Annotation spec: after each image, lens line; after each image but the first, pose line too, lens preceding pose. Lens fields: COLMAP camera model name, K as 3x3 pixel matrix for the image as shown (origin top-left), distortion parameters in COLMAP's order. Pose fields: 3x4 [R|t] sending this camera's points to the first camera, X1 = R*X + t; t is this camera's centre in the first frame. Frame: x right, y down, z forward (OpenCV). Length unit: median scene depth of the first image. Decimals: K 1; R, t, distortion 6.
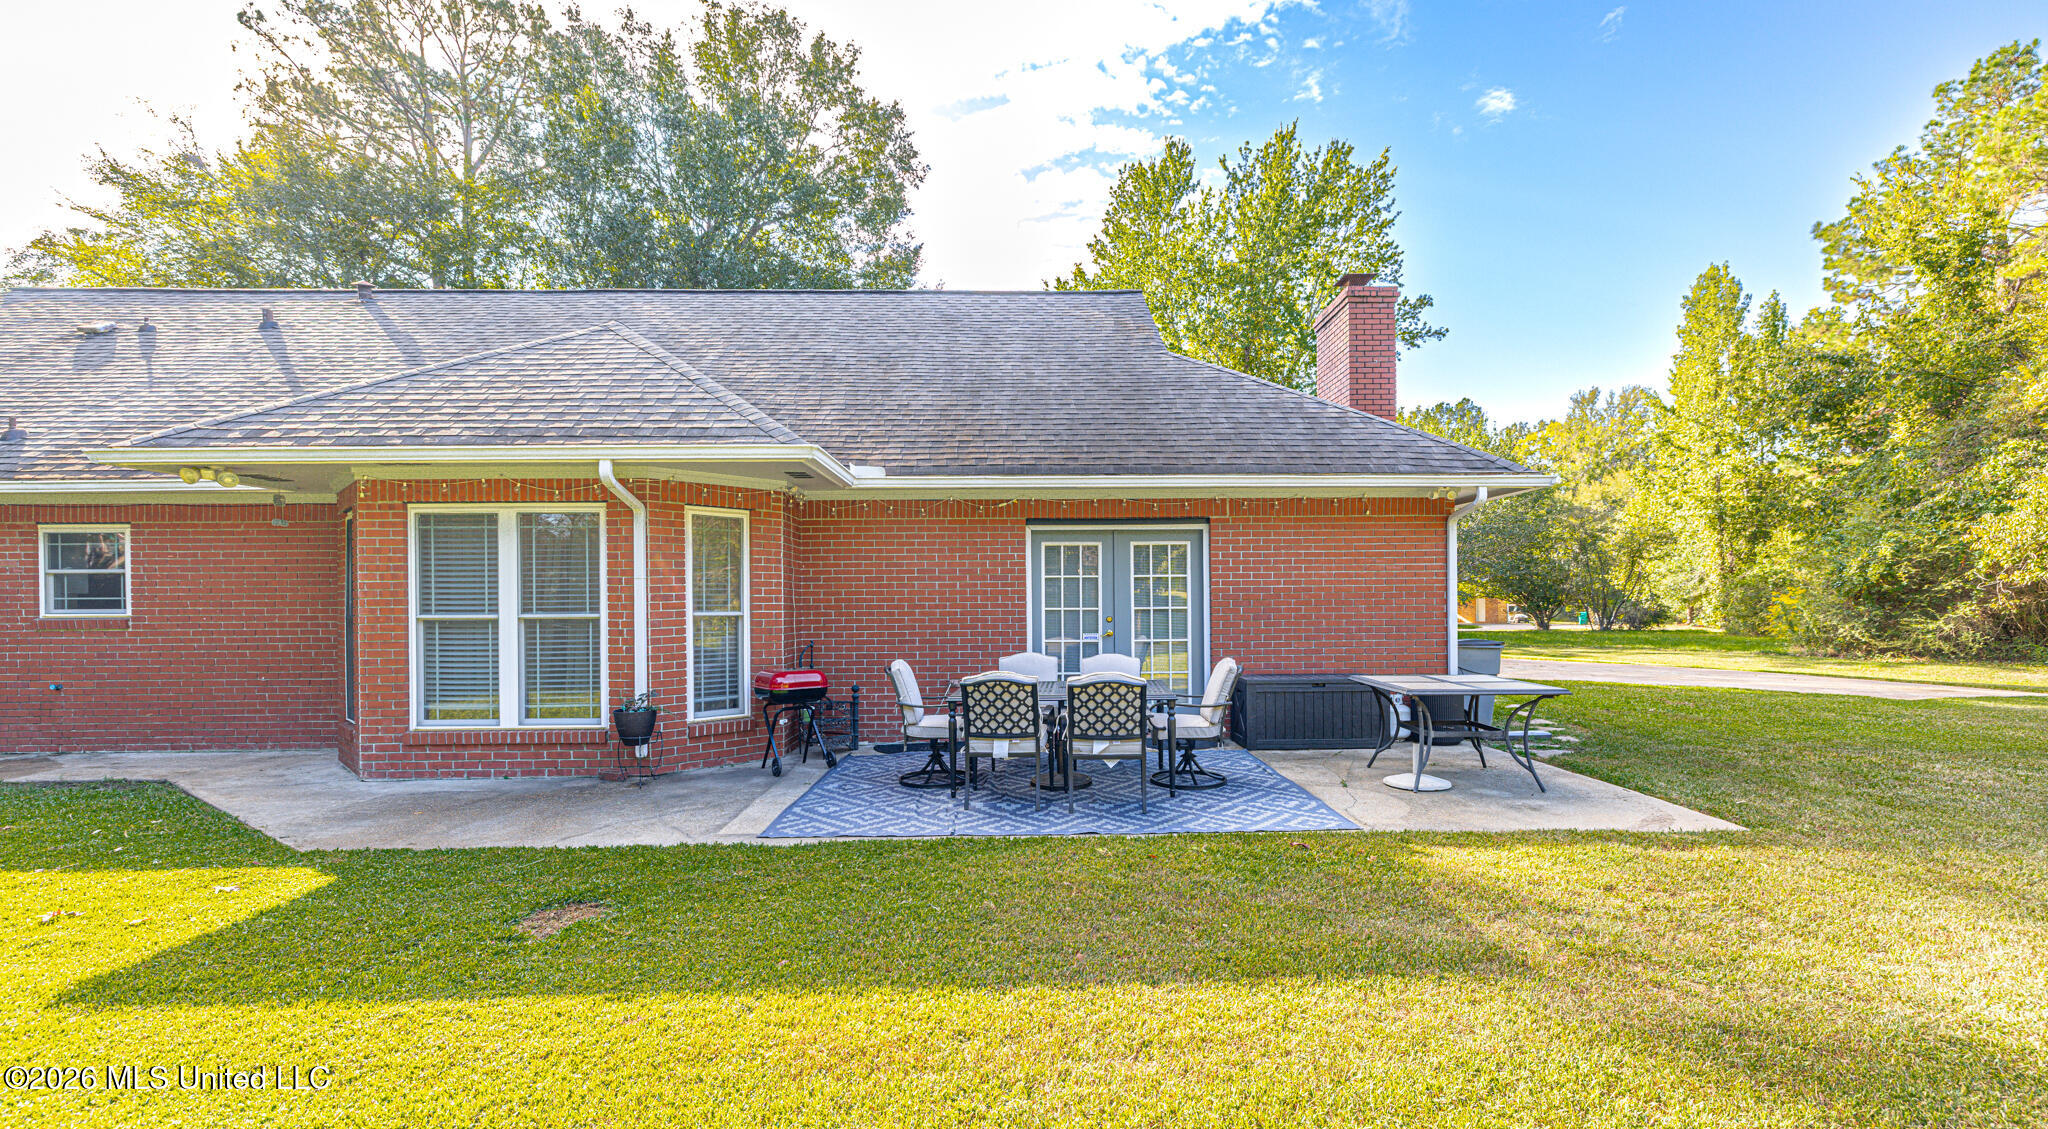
lens RADIAL K [[914.3, 0, 1024.0], [0, 914.3, 570.1], [0, 0, 1]] dist [-0.001502, -0.000266]
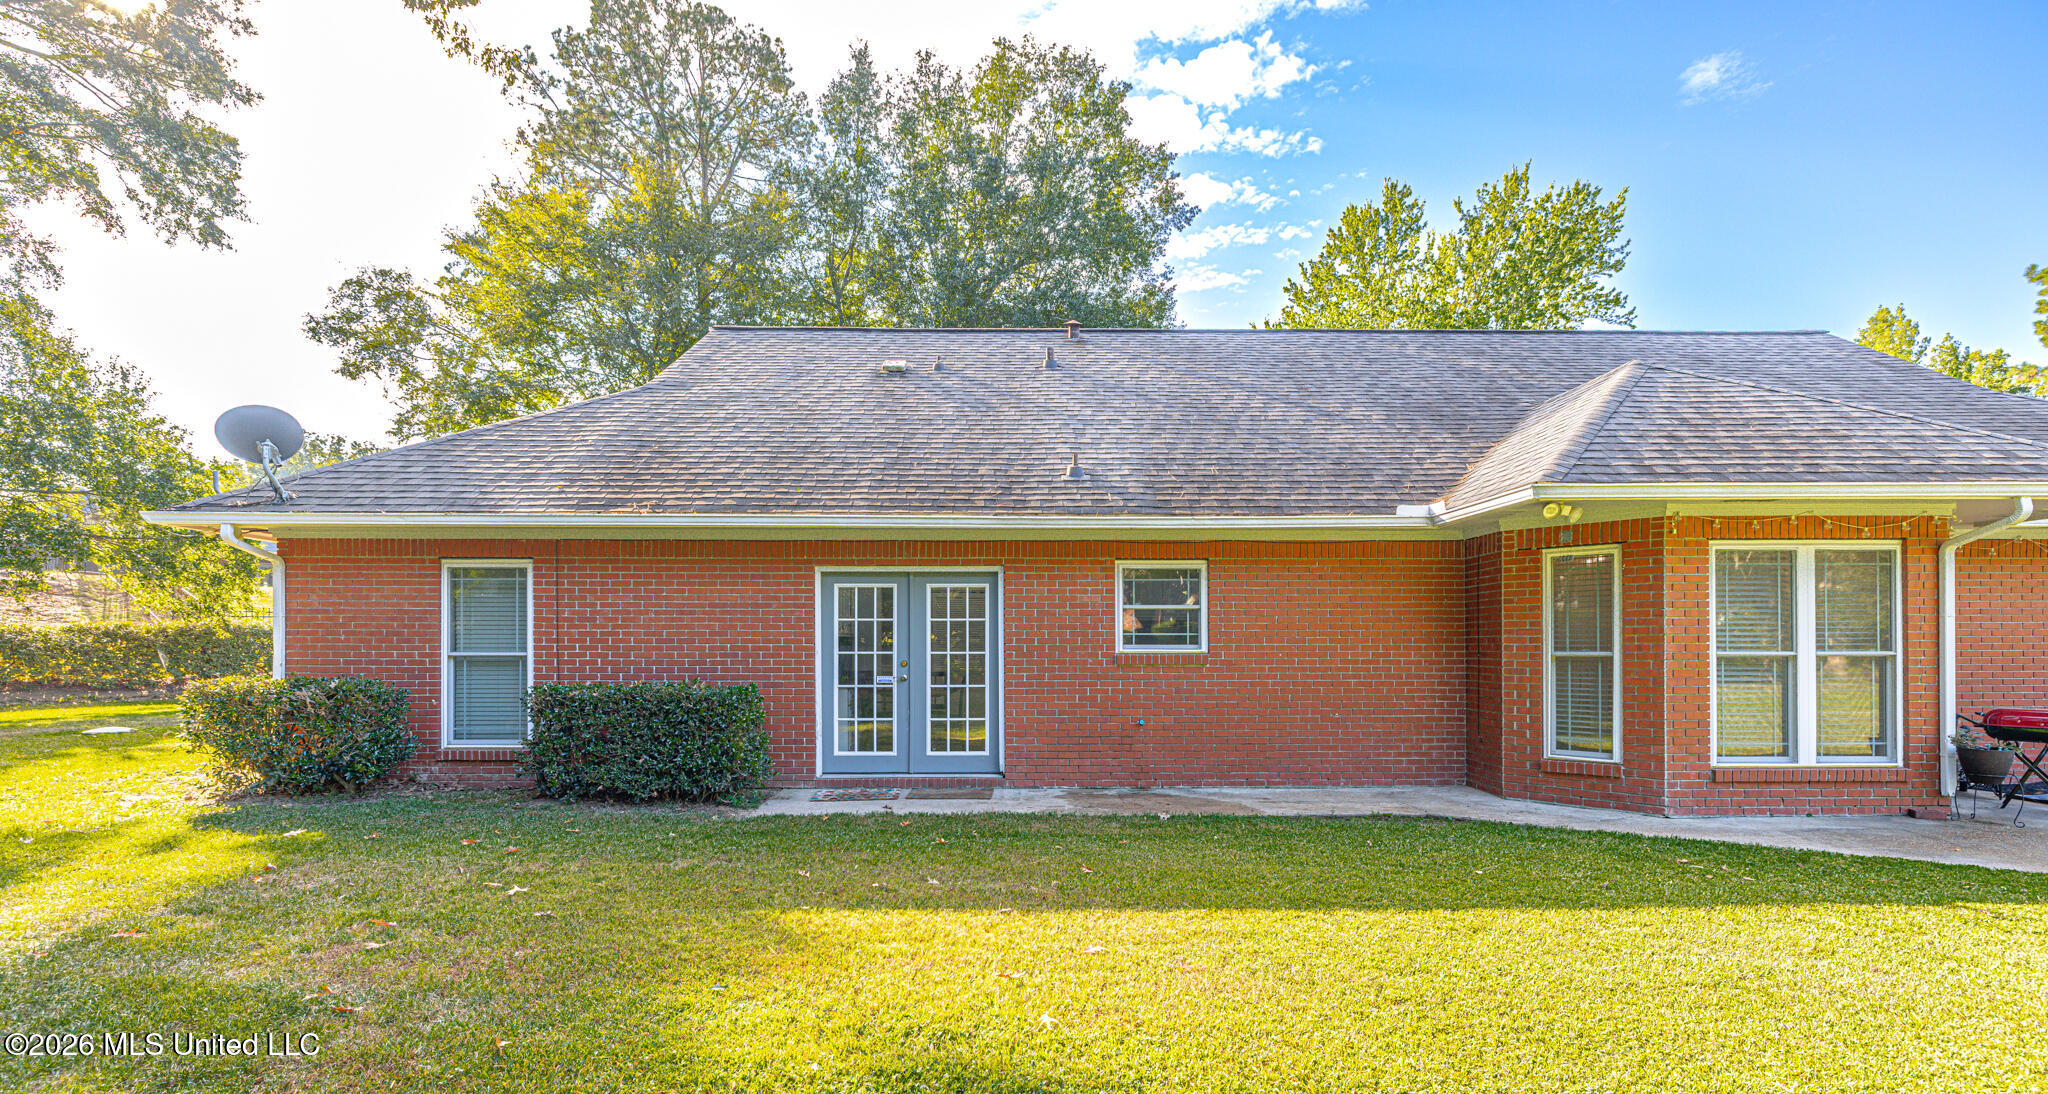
lens RADIAL K [[912.3, 0, 1021.7], [0, 912.3, 613.0], [0, 0, 1]] dist [-0.001035, -0.000556]
pose [[0.999907, 0.004964, -0.012696, -1.165836], [-0.004958, 0.999988, 0.000457, 0.008169], [0.012698, -0.000394, 0.999919, -0.003410]]
